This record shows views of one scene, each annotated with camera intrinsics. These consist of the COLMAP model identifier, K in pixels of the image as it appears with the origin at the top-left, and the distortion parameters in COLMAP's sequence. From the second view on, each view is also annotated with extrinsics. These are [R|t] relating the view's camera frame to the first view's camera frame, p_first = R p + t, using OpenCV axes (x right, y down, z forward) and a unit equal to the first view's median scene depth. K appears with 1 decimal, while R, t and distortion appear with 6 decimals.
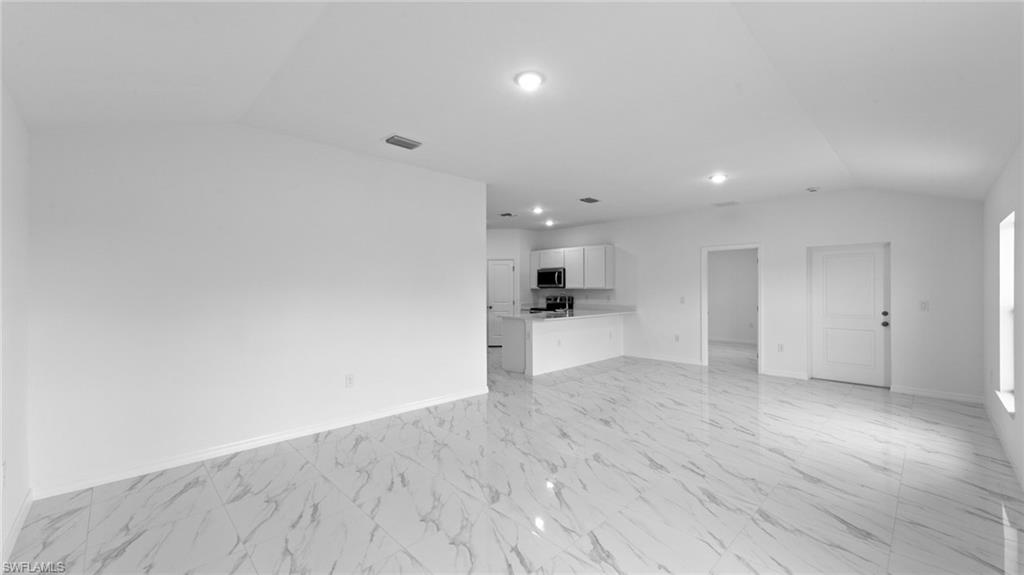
lens RADIAL K [[410.7, 0, 512.0], [0, 410.7, 287.5], [0, 0, 1]] dist [0.018502, 0.000212]
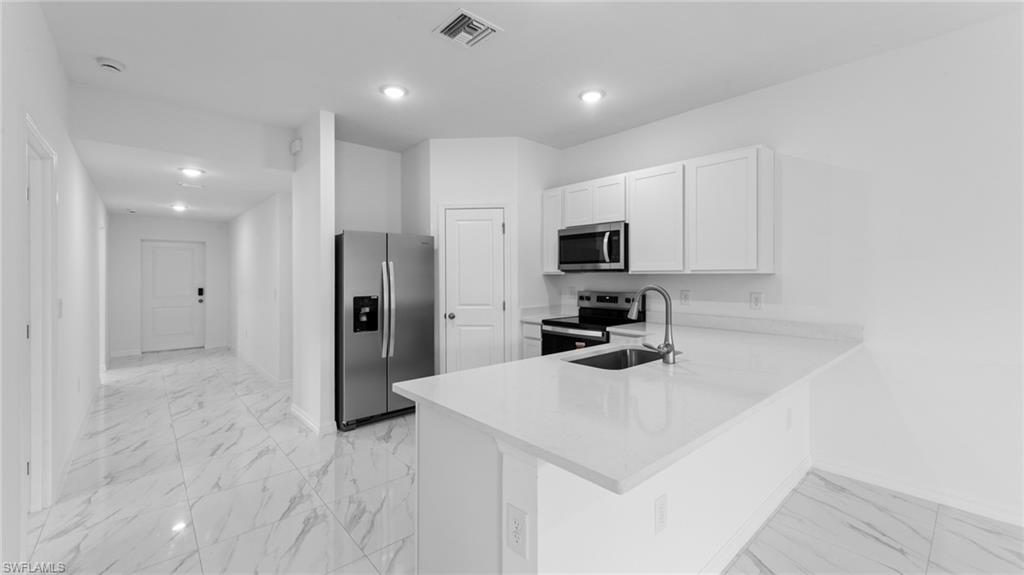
lens RADIAL K [[415.9, 0, 507.5], [0, 415.9, 287.6], [0, 0, 1]] dist [0.010581, 0.000040]
pose [[0.997994, 0.002126, -0.063278, 0.040523], [-0.000246, 0.999559, 0.029707, 0.004839], [0.063314, -0.029632, 0.997554, 0.626558]]
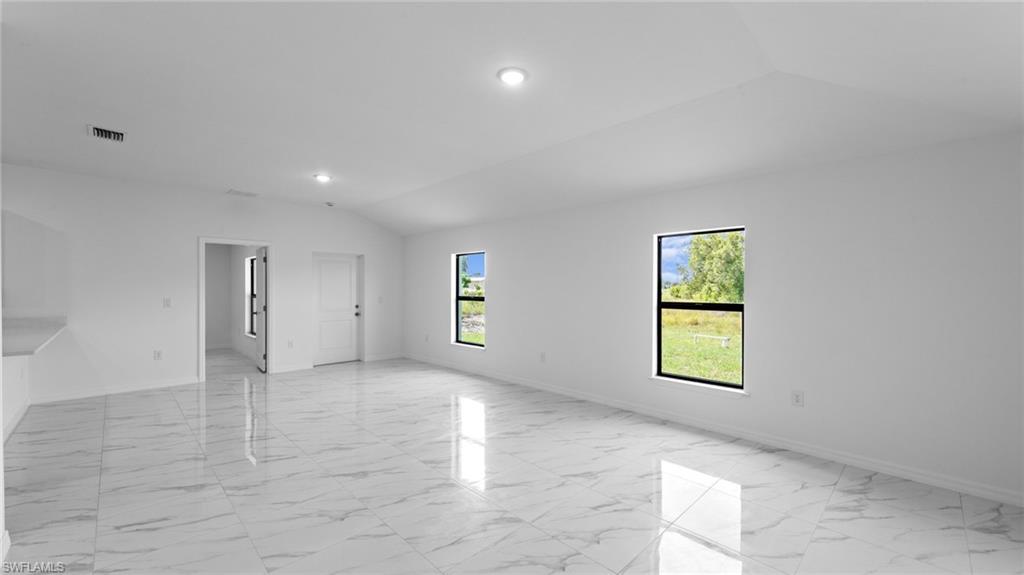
lens RADIAL K [[402.2, 0, 529.7], [0, 402.2, 295.1], [0, 0, 1]] dist [-0.010831, -0.000185]
pose [[-0.031897, -0.013570, 0.999399, -0.294072], [-0.005648, 0.999894, 0.013396, 0.002565], [-0.999475, -0.005217, -0.031970, 0.320825]]
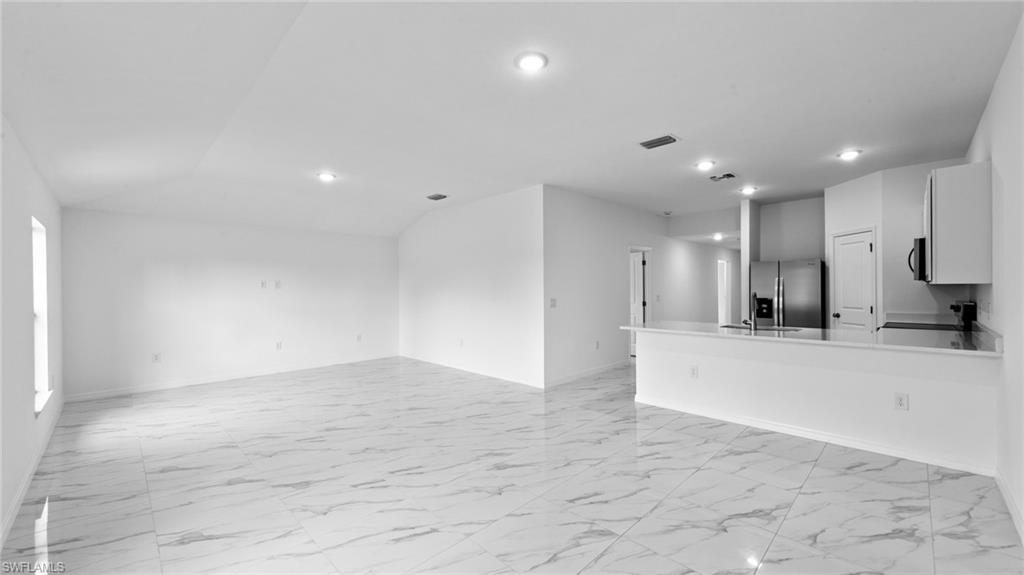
lens RADIAL K [[397.7, 0, 511.5], [0, 397.7, 289.7], [0, 0, 1]] dist [0.000656, 0.000168]
pose [[0.002489, 0.006924, -0.999973, 0.588979], [0.008182, 0.999942, 0.006944, 0.002762], [0.999963, -0.008199, 0.002432, 0.587235]]
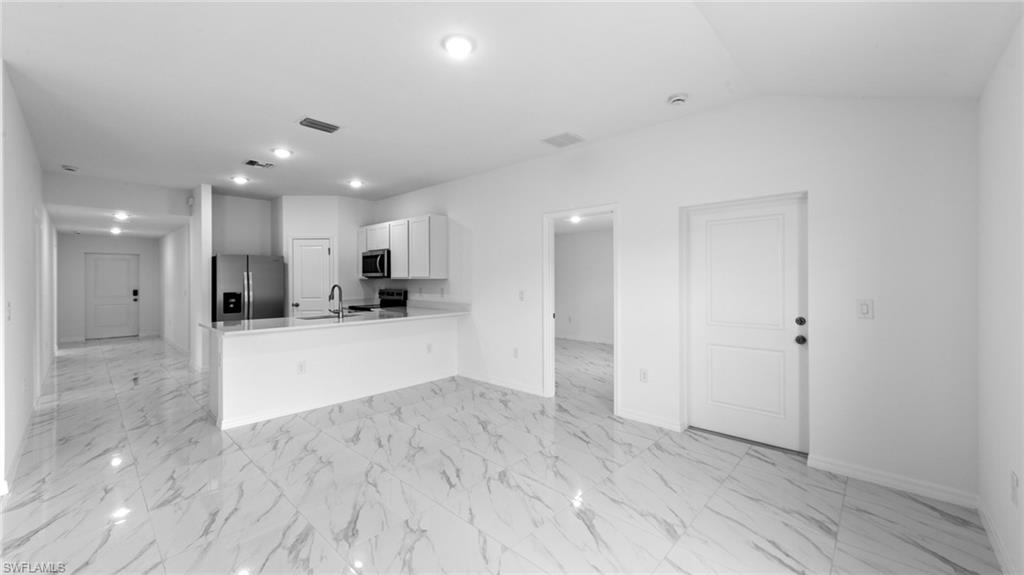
lens RADIAL K [[397.7, 0, 511.5], [0, 397.7, 289.7], [0, 0, 1]] dist [0.000656, 0.000168]
pose [[0.999074, -0.003410, 0.042890, 0.327435], [0.002187, 0.999590, 0.028533, 0.002896], [-0.042970, -0.028413, 0.998672, 0.327917]]
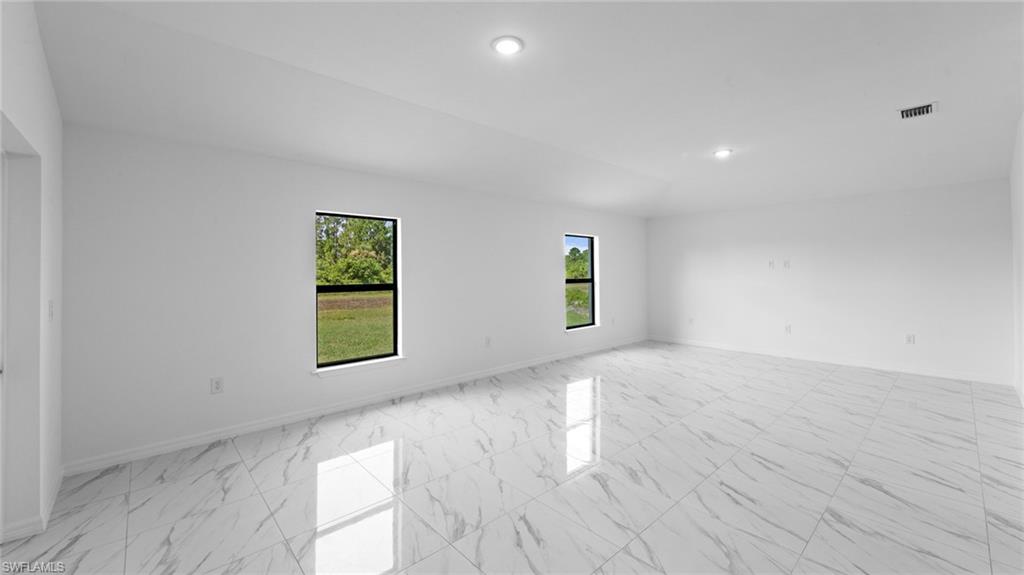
lens RADIAL K [[397.7, 0, 511.5], [0, 397.7, 289.7], [0, 0, 1]] dist [0.000656, 0.000168]
pose [[-0.999279, 0.007437, 0.037222, 0.291169], [0.009165, 0.998879, 0.046448, 0.002967], [-0.036834, 0.046756, -0.998227, 0.880545]]
